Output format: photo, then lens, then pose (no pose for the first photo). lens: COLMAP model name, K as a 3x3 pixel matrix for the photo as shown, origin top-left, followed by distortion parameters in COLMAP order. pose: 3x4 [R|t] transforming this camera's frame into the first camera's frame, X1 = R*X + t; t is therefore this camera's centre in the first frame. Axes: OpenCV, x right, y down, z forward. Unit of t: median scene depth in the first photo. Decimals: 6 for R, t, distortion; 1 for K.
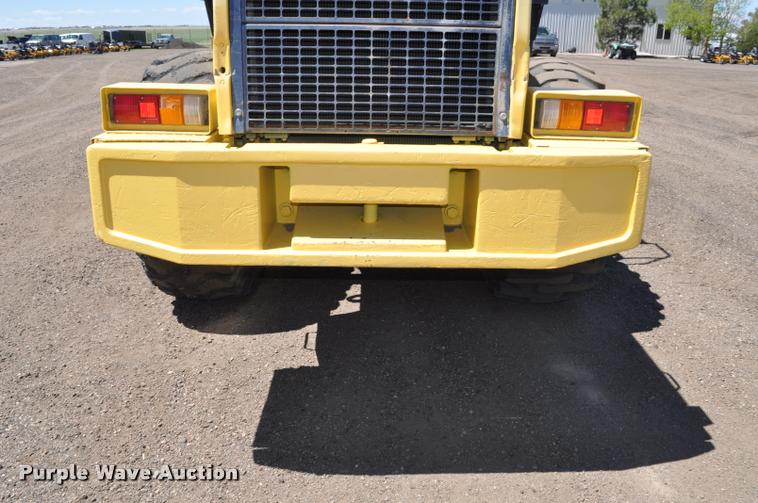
lens RADIAL K [[592.3, 0, 379.0], [0, 592.3, 251.5], [0, 0, 1]] dist [-0.100102, 0.061130]
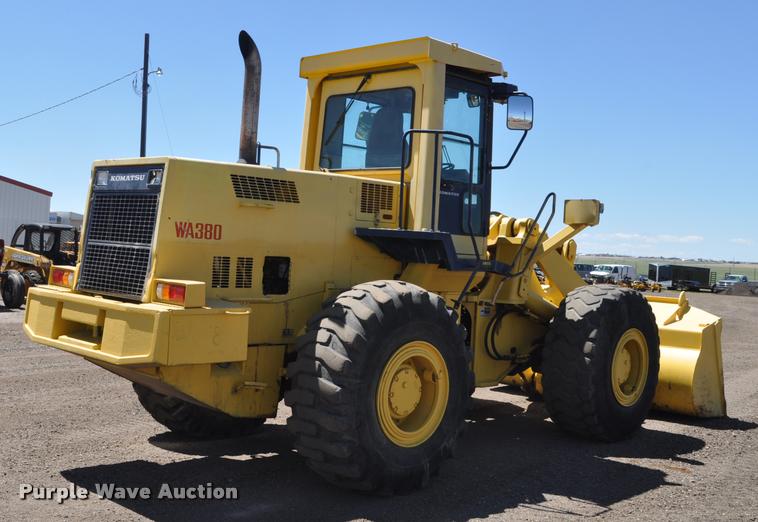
lens RADIAL K [[903.4, 0, 353.4], [0, 903.4, 243.1], [0, 0, 1]] dist [0.078640, -0.006337]
pose [[0.683650, 0.027570, -0.729289, 2.920537], [-0.305151, 0.918540, -0.251329, 0.169306], [0.662952, 0.394364, 0.636374, -0.514716]]
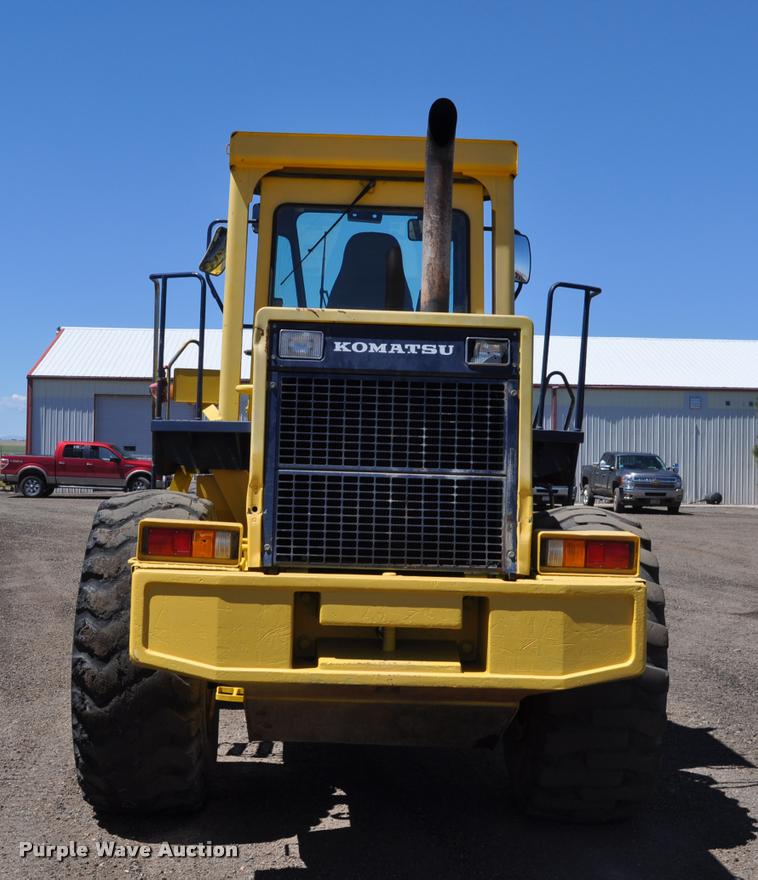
lens RADIAL K [[1356.1, 0, 379.0], [0, 1356.1, 440.0], [0, 0, 1]] dist [-0.110883, 0.069151]
pose [[0.998675, 0.016204, 0.048839, -0.161687], [0.003073, 0.928649, -0.370947, 0.512767], [-0.051365, 0.370606, 0.927369, -1.419201]]
